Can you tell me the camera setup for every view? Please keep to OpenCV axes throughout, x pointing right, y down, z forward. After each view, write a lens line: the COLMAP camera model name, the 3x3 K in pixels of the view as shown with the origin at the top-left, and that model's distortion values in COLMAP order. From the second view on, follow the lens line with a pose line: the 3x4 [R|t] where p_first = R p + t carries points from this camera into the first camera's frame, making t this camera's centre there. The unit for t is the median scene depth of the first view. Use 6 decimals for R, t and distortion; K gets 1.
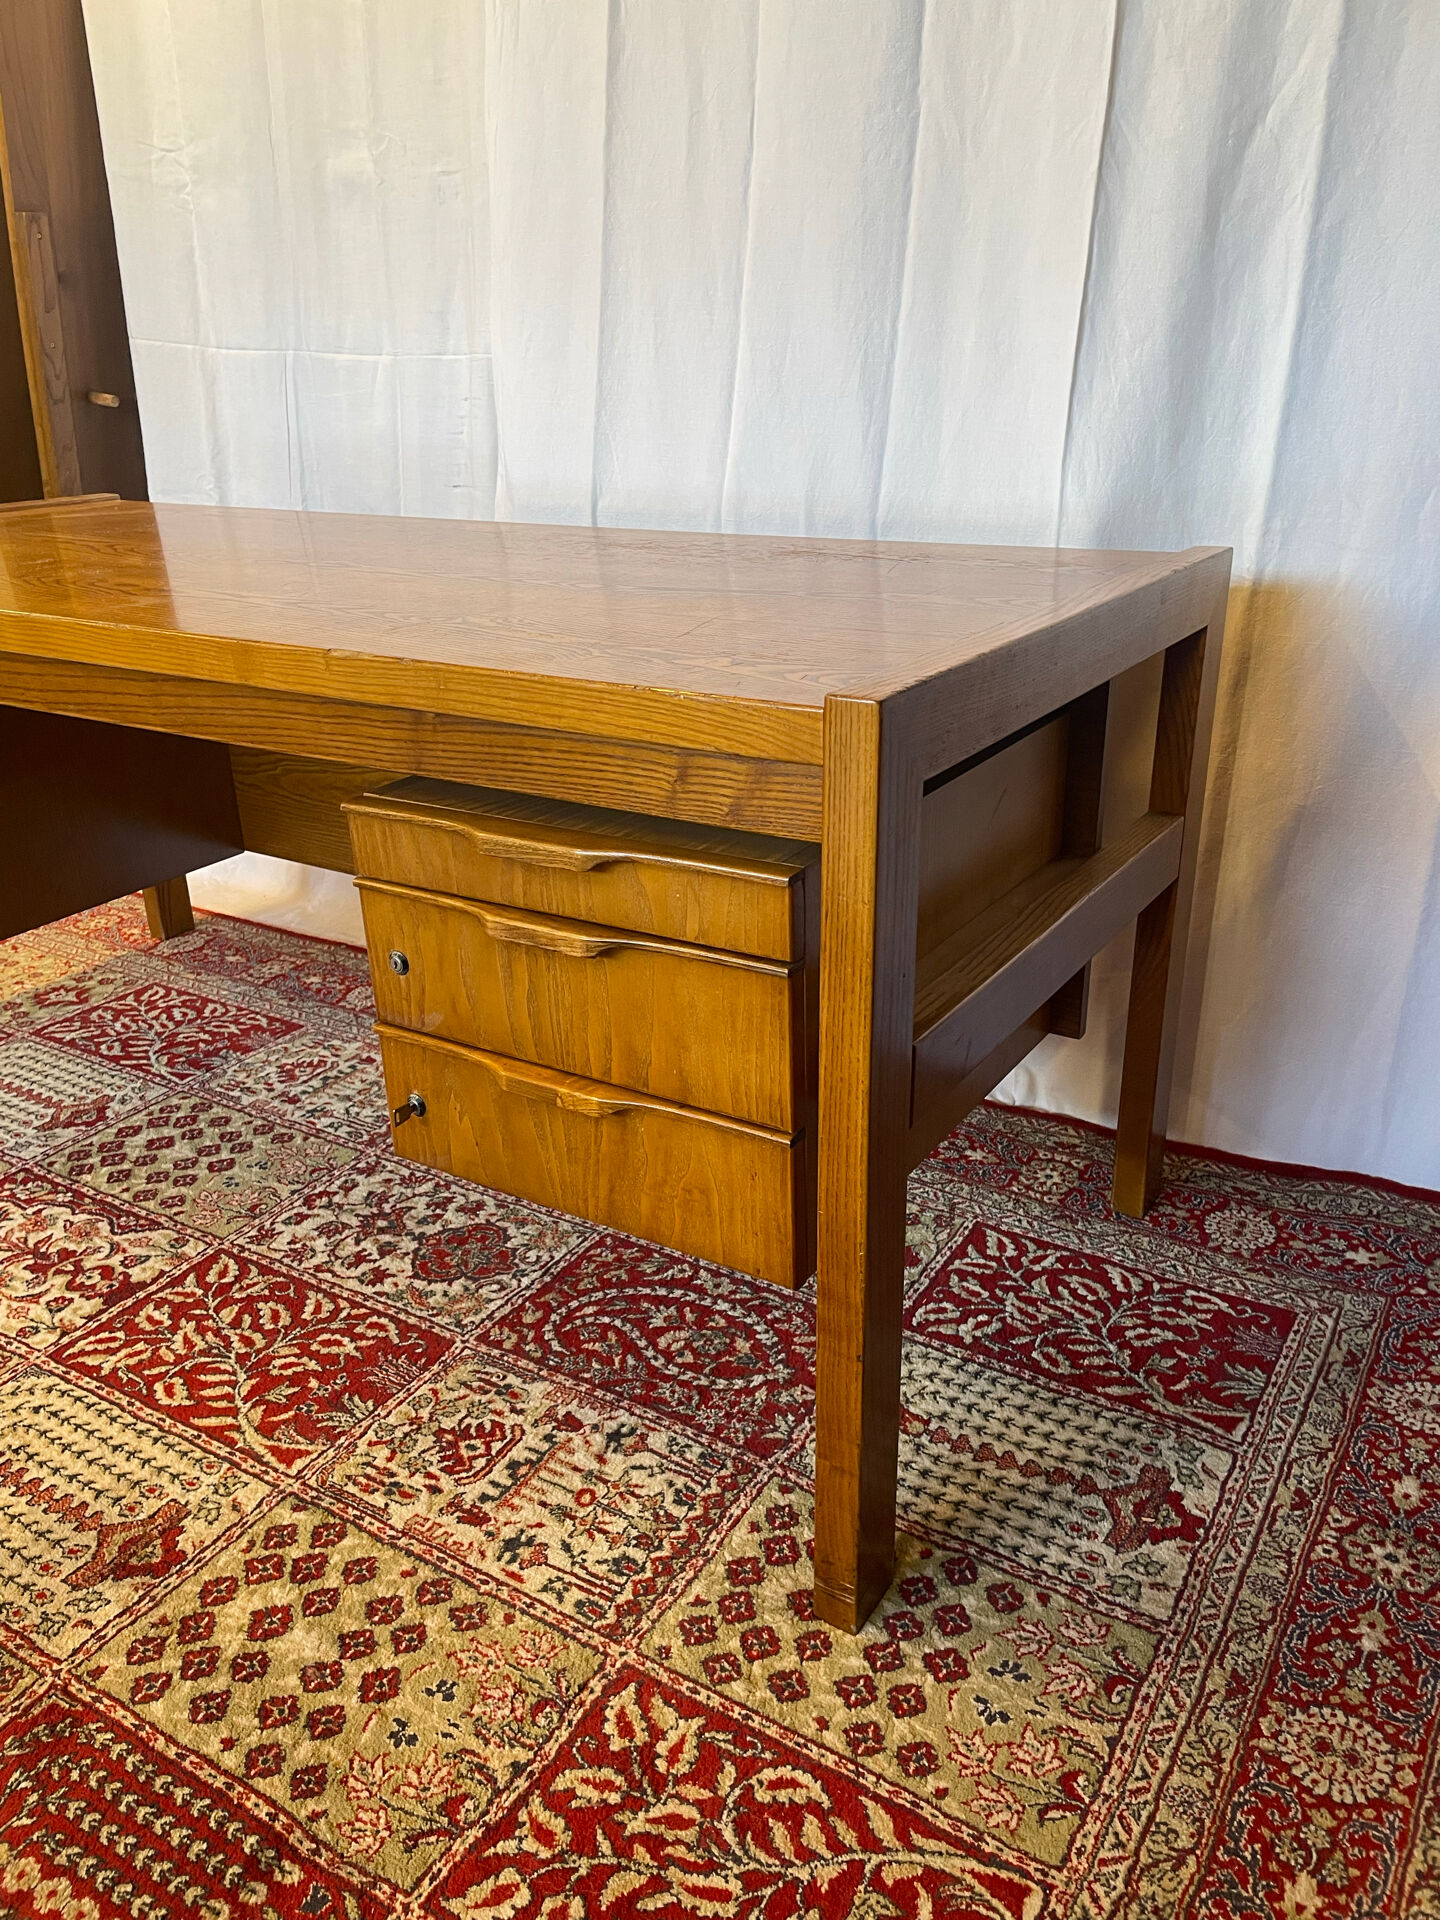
lens RADIAL K [[1468.4, 0, 707.8], [0, 1468.4, 965.4], [0, 0, 1]] dist [0.077523, -0.109187]
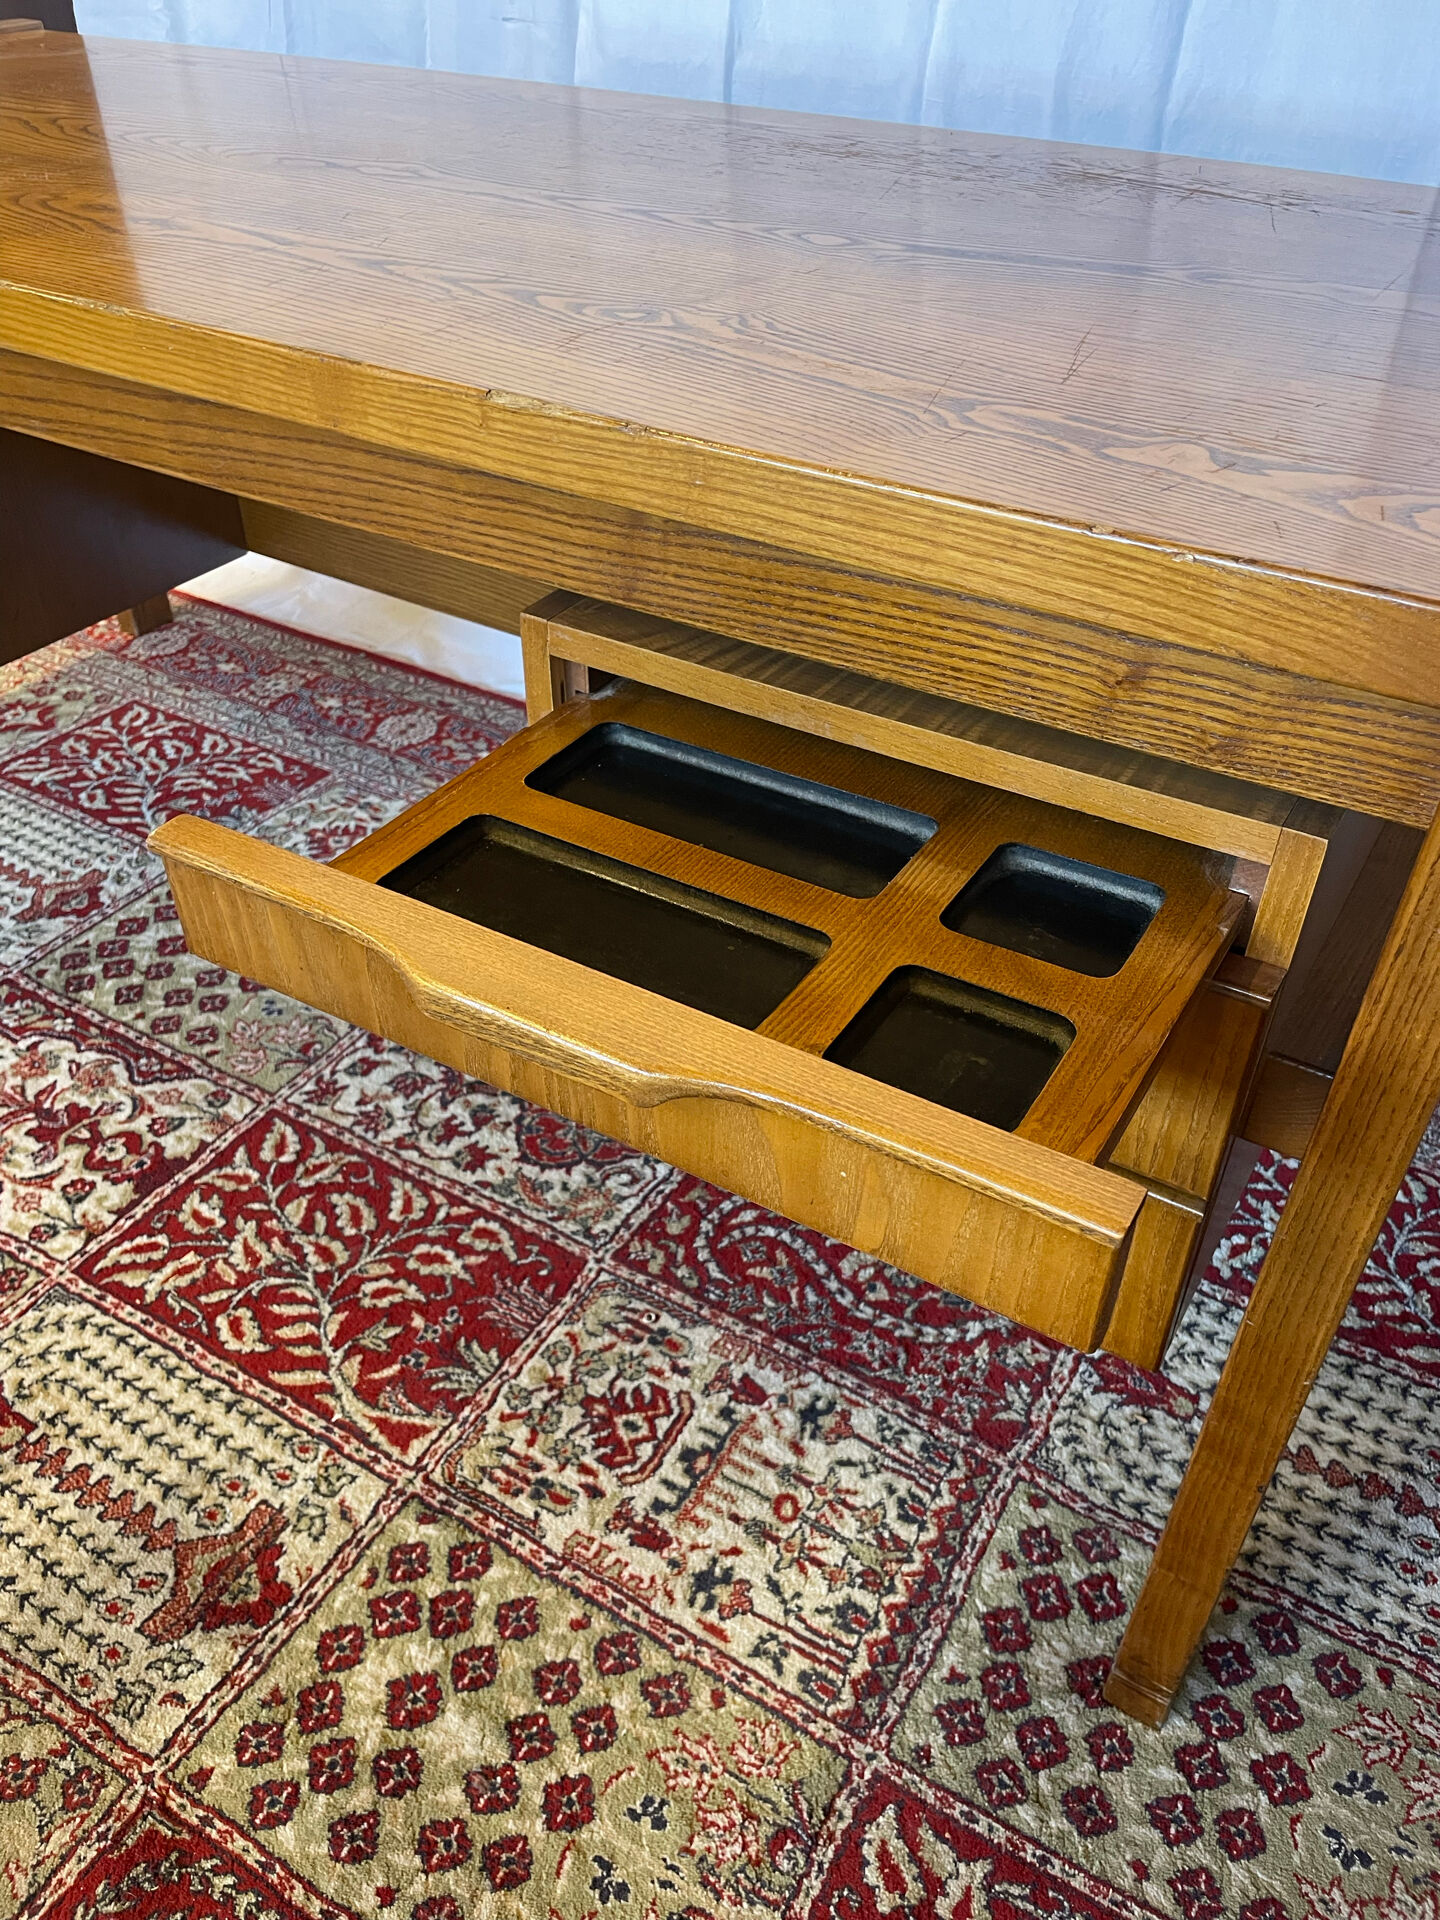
lens RADIAL K [[1468.4, 0, 707.8], [0, 1468.4, 965.4], [0, 0, 1]] dist [0.077523, -0.109187]
pose [[0.999129, 0.018688, 0.037318, -0.165247], [-0.027946, 0.963667, 0.265639, -0.136749], [-0.030998, -0.266450, 0.963350, 0.321468]]
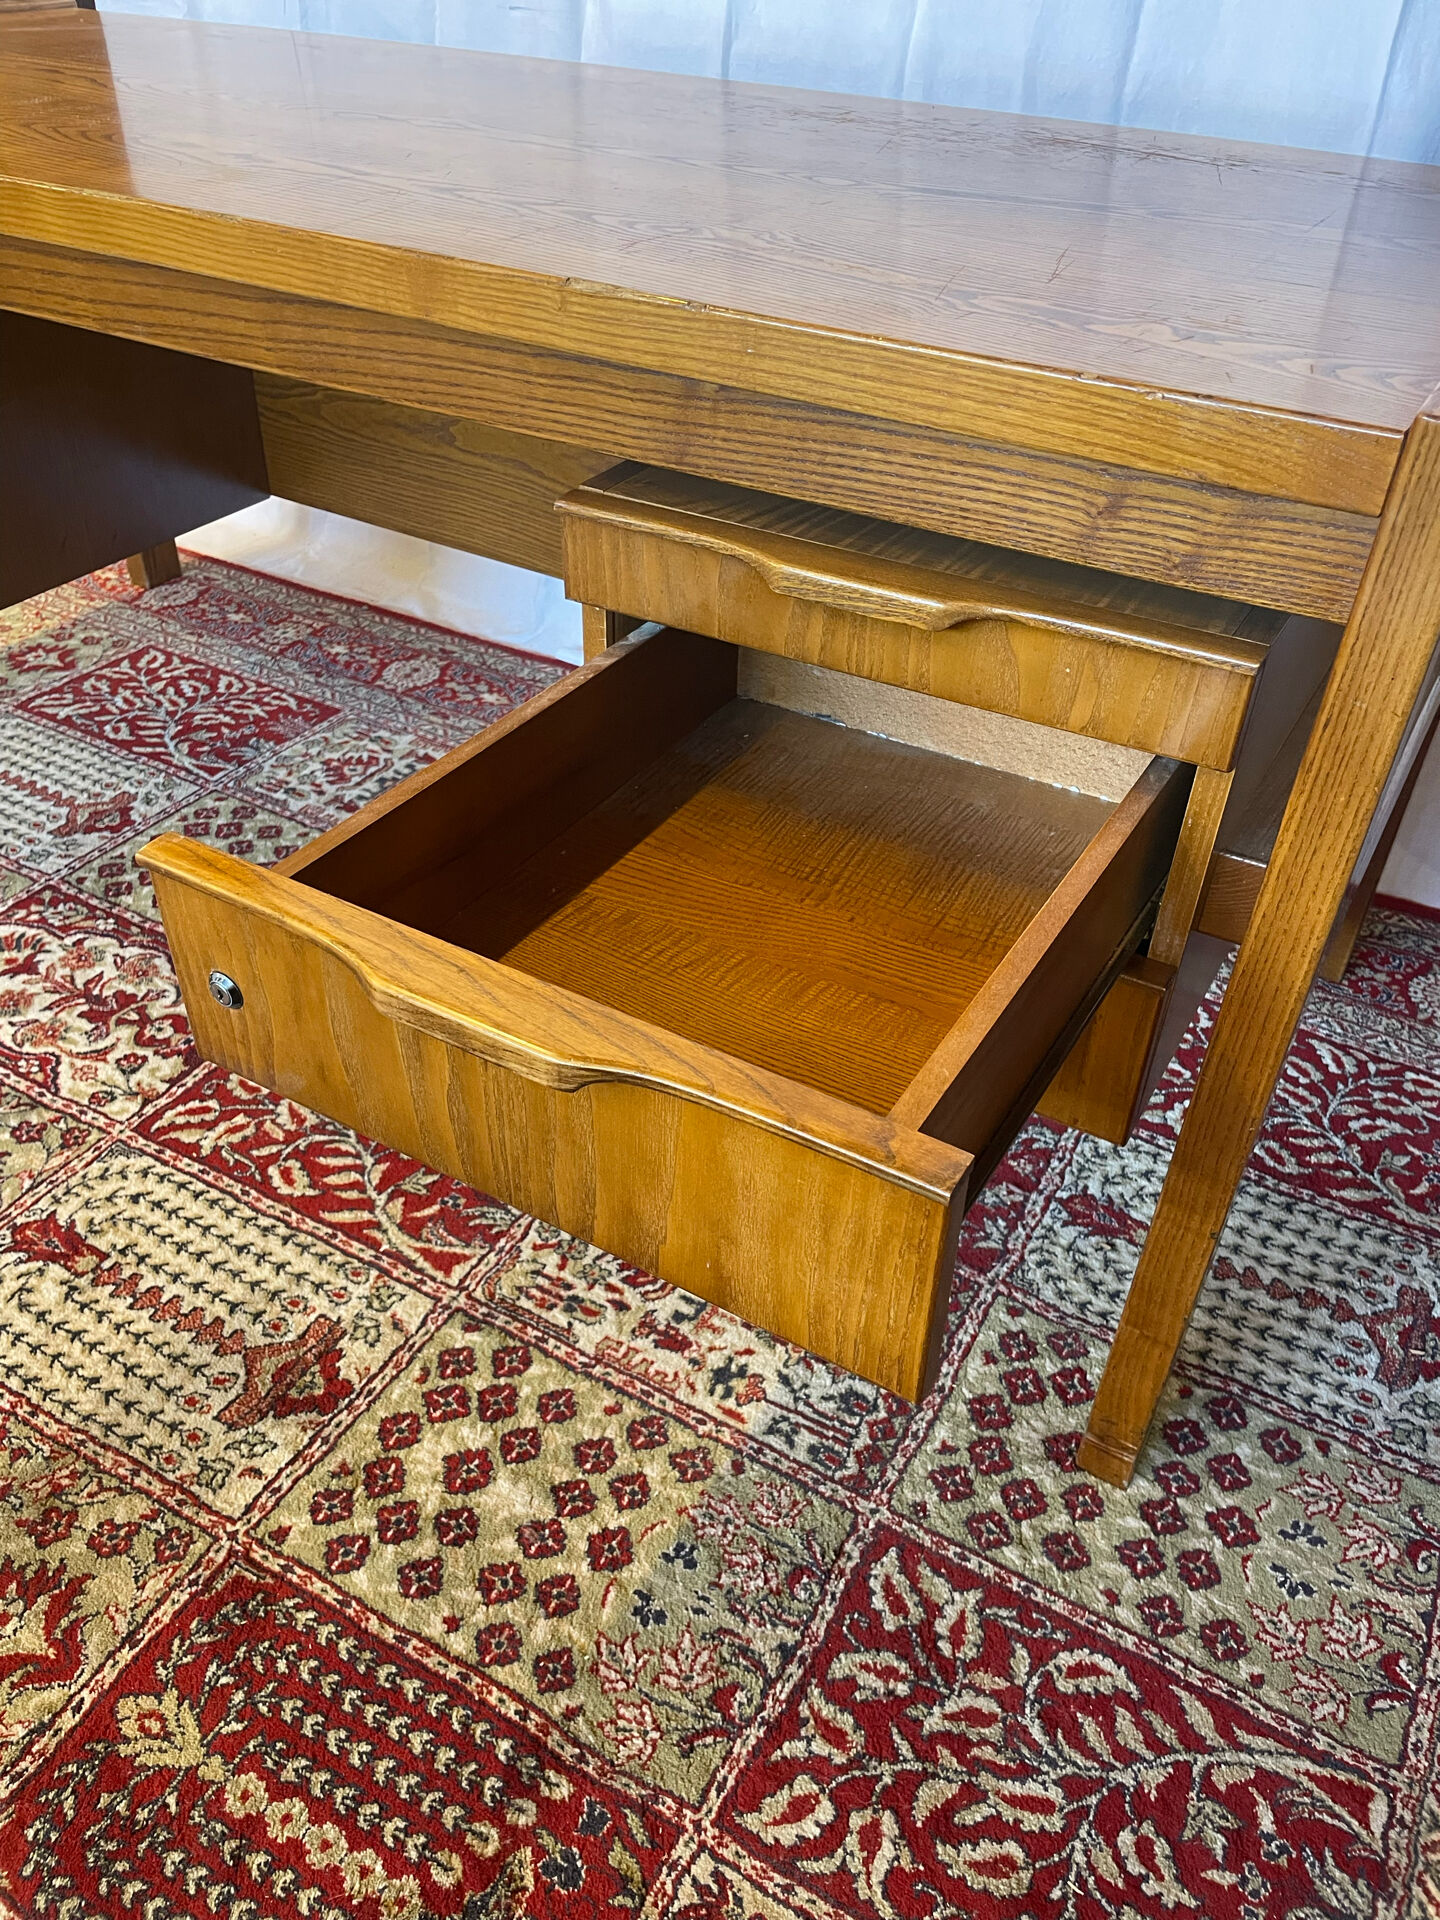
lens RADIAL K [[1468.4, 0, 707.8], [0, 1468.4, 965.4], [0, 0, 1]] dist [0.077523, -0.109187]
pose [[0.997261, 0.020136, 0.071175, -0.207840], [-0.037562, 0.966793, 0.252785, -0.071345], [-0.063722, -0.254766, 0.964901, 0.206030]]
